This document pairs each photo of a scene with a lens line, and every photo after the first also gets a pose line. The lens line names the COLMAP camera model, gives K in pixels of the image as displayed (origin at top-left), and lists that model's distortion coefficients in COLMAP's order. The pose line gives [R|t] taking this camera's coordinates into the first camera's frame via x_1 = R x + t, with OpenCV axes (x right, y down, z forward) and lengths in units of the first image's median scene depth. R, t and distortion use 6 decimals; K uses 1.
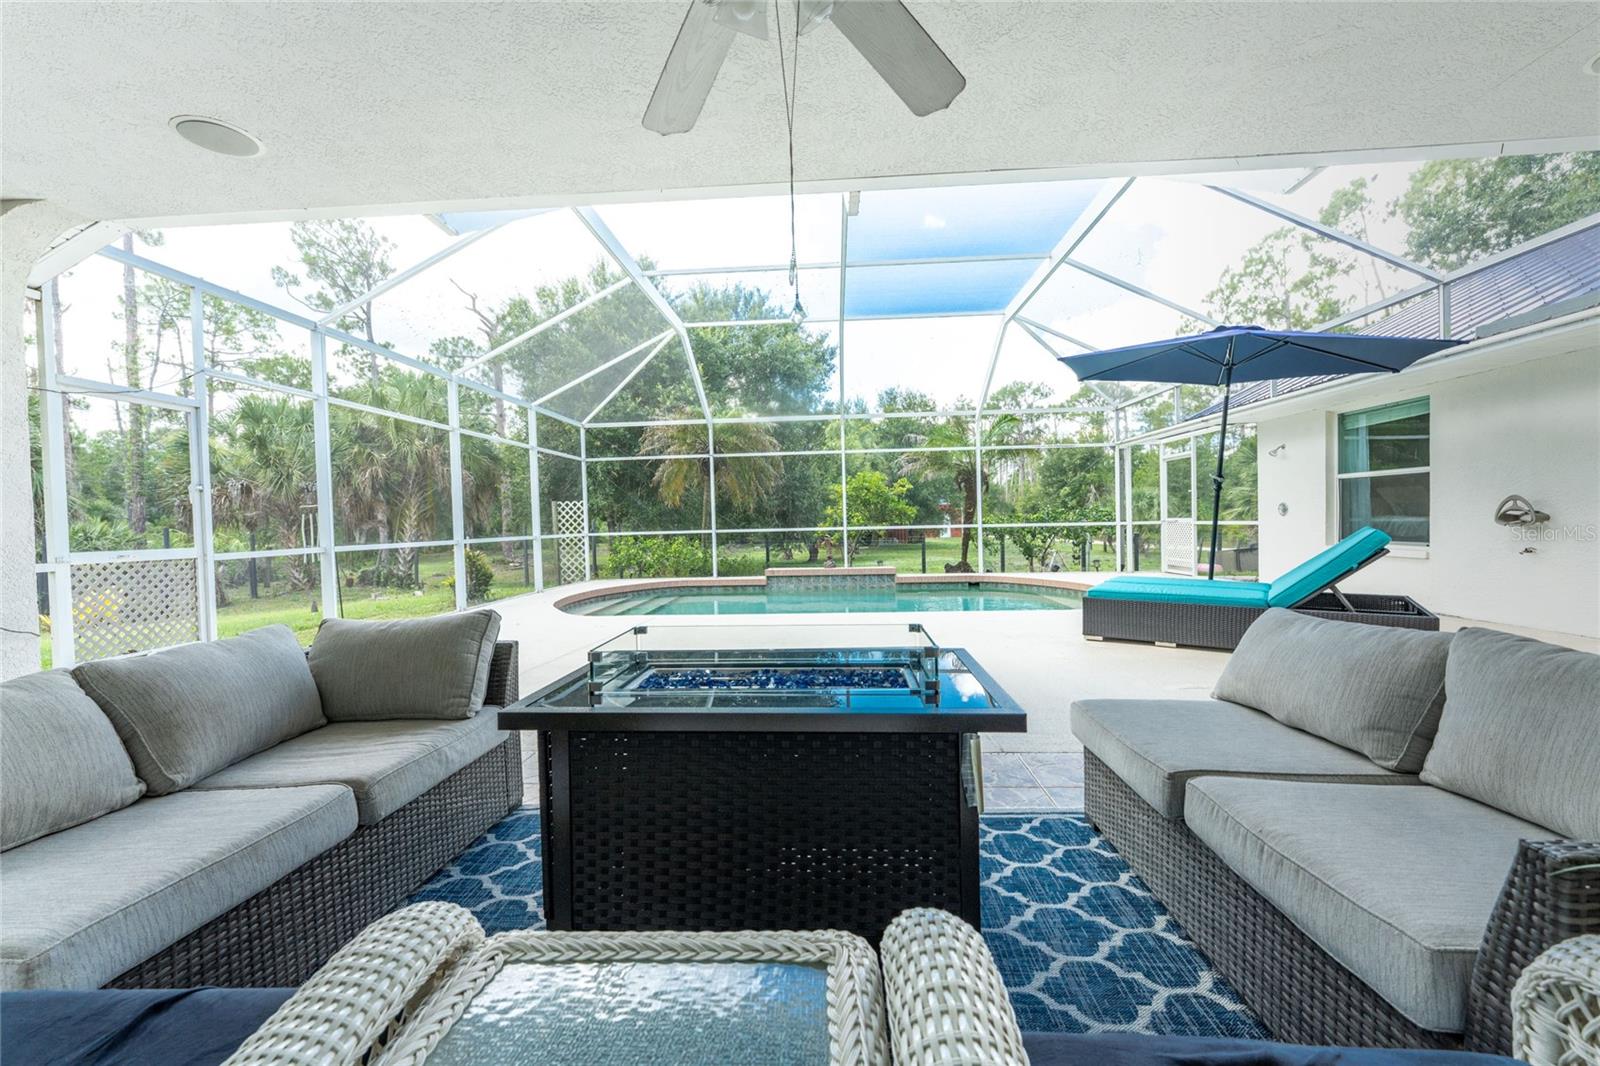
lens RADIAL K [[664.3, 0, 792.5], [0, 664.3, 537.0], [0, 0, 1]] dist [-0.003982, -0.000100]
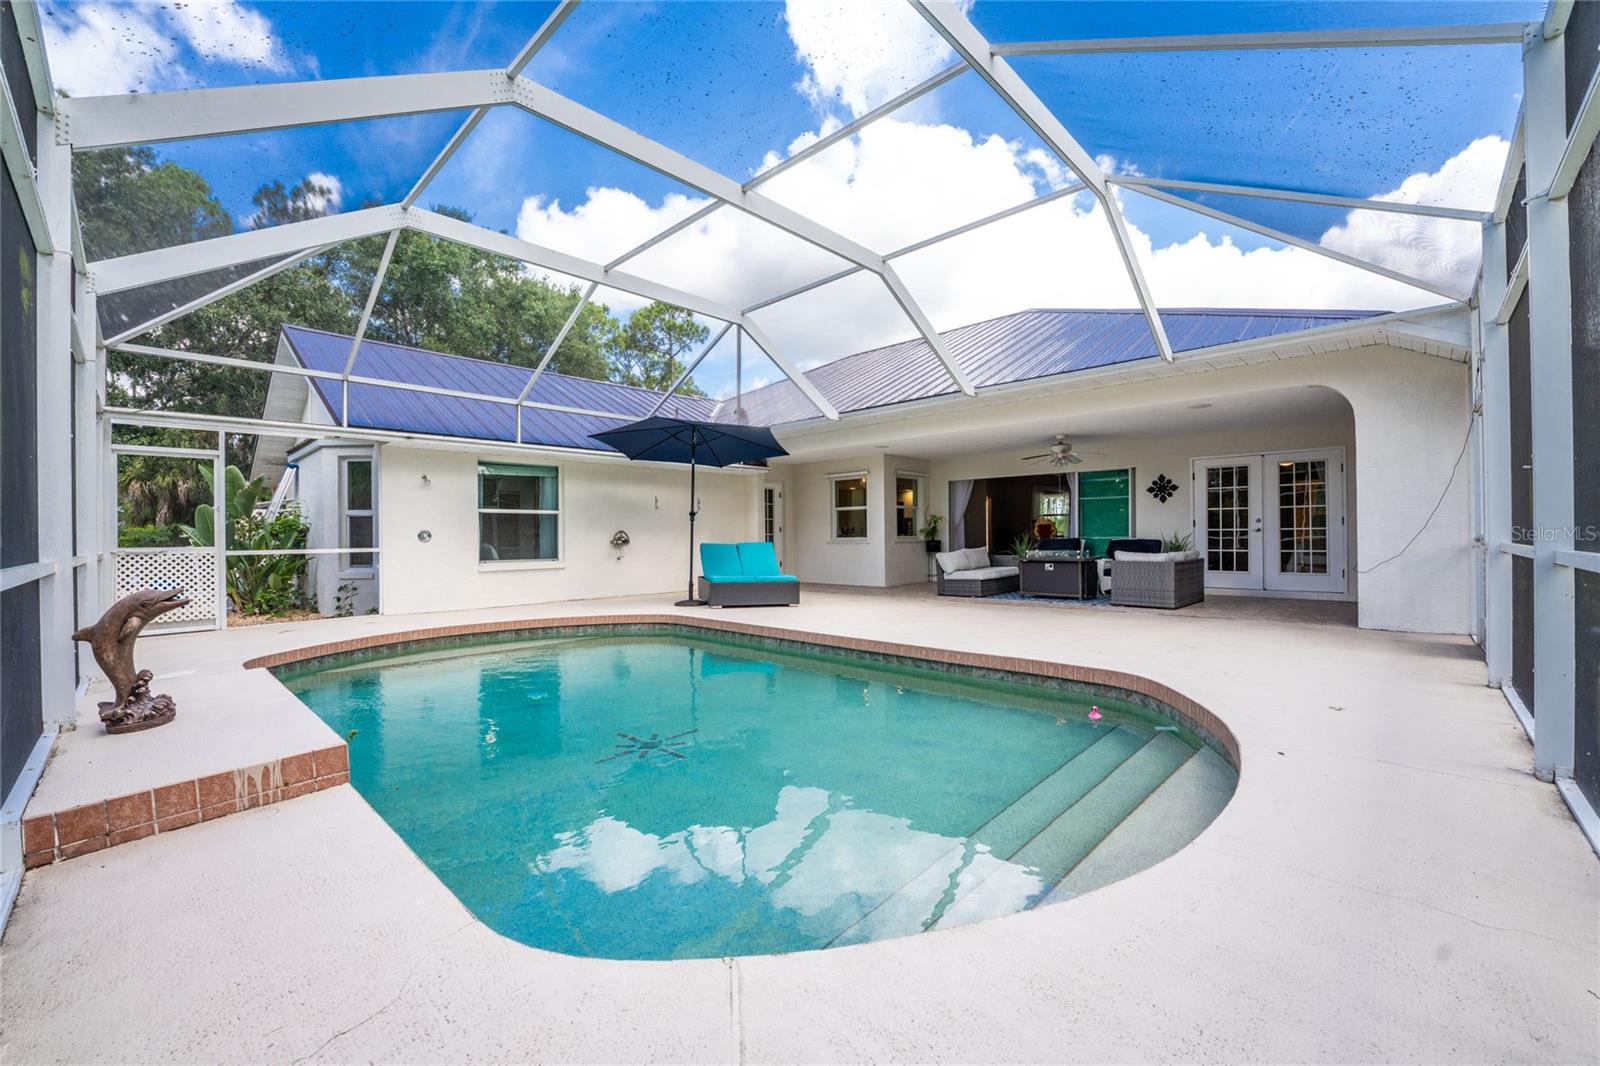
lens RADIAL K [[664.3, 0, 775.0], [0, 664.3, 539.6], [0, 0, 1]] dist [-0.003982, -0.000100]
pose [[-0.741999, 0.026532, 0.669875, -0.310142], [0.042001, 0.999093, 0.006951, -0.014812], [-0.669083, 0.033293, -0.742441, 1.099597]]
